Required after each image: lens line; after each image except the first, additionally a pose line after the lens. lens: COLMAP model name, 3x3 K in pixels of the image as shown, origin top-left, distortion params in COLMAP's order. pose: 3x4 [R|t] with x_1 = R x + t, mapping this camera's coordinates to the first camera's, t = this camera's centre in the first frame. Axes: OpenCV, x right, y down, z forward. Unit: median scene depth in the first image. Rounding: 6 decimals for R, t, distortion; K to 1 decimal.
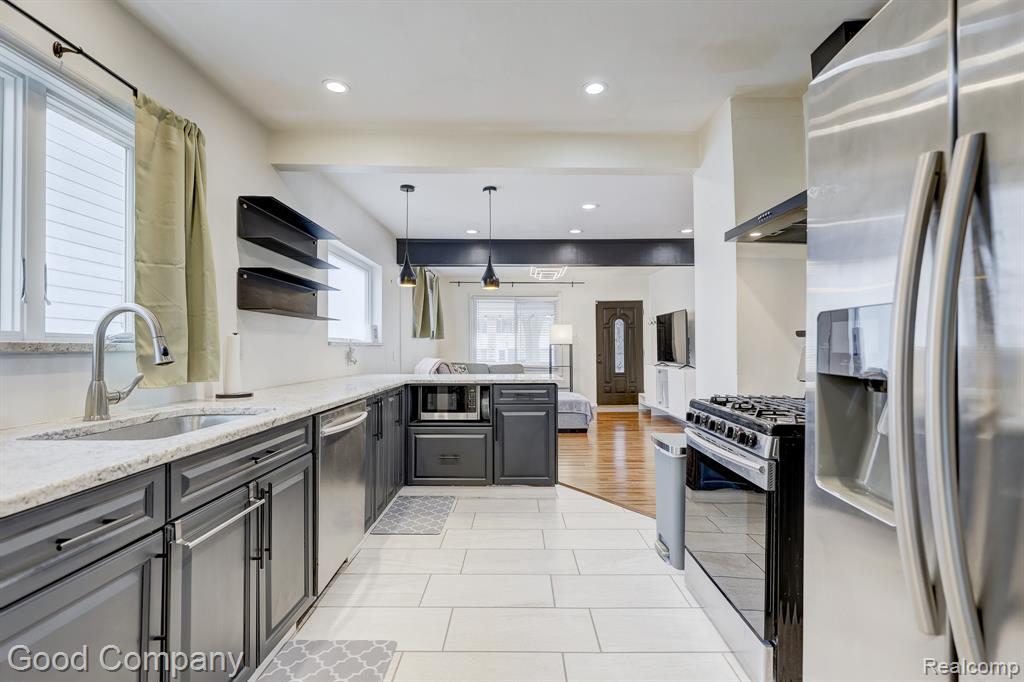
lens RADIAL K [[467.2, 0, 516.8], [0, 467.2, 339.9], [0, 0, 1]] dist [0.002673, 0.002020]
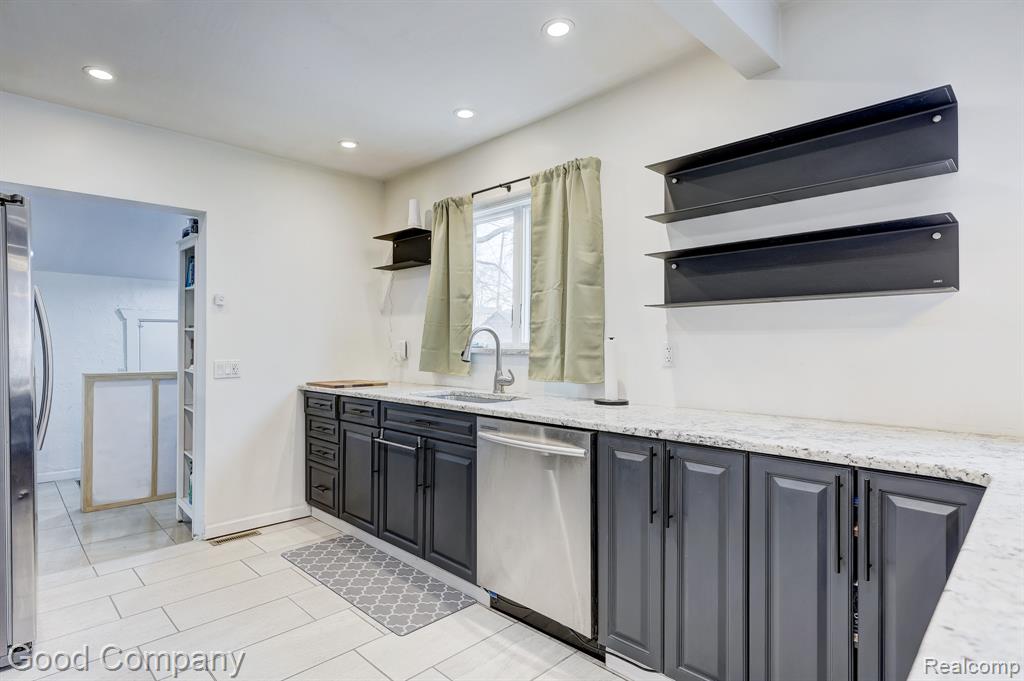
lens RADIAL K [[534.6, 0, 474.6], [0, 534.6, 345.7], [0, 0, 1]] dist [0.007583, 0.000506]
pose [[-0.731896, -0.000906, -0.681416, 0.361682], [0.010928, 0.999855, -0.013066, 0.013855], [0.681329, -0.017010, -0.731780, 1.654331]]
